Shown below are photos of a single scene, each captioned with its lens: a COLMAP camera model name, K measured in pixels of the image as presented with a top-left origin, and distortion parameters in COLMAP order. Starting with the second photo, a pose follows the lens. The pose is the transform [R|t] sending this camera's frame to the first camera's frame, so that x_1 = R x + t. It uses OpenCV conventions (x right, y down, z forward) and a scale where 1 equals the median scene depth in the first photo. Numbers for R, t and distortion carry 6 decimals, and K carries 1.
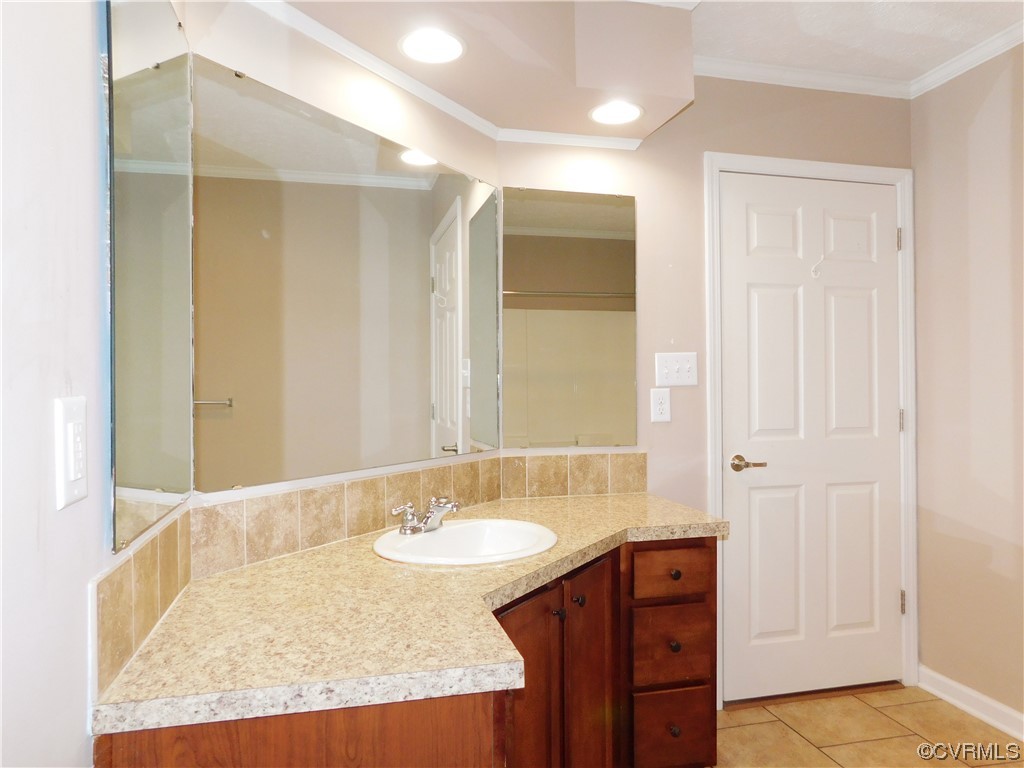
lens RADIAL K [[689.3, 0, 501.3], [0, 689.3, 388.0], [0, 0, 1]] dist [-0.053349, 0.044334]
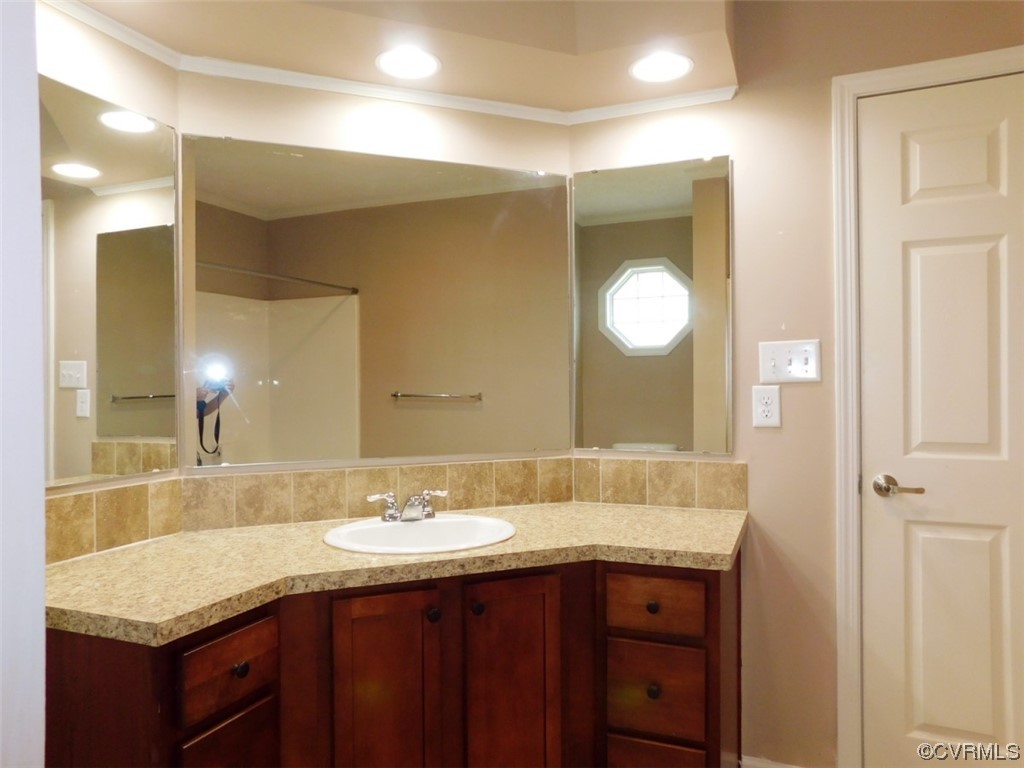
lens RADIAL K [[704.6, 0, 509.8], [0, 704.6, 386.9], [0, 0, 1]] dist [-0.049580, 0.057227]
pose [[0.810992, 0.002965, -0.585050, 0.513905], [0.002942, 0.999954, 0.009147, -0.007033], [0.585050, -0.009140, 0.810946, 0.163626]]
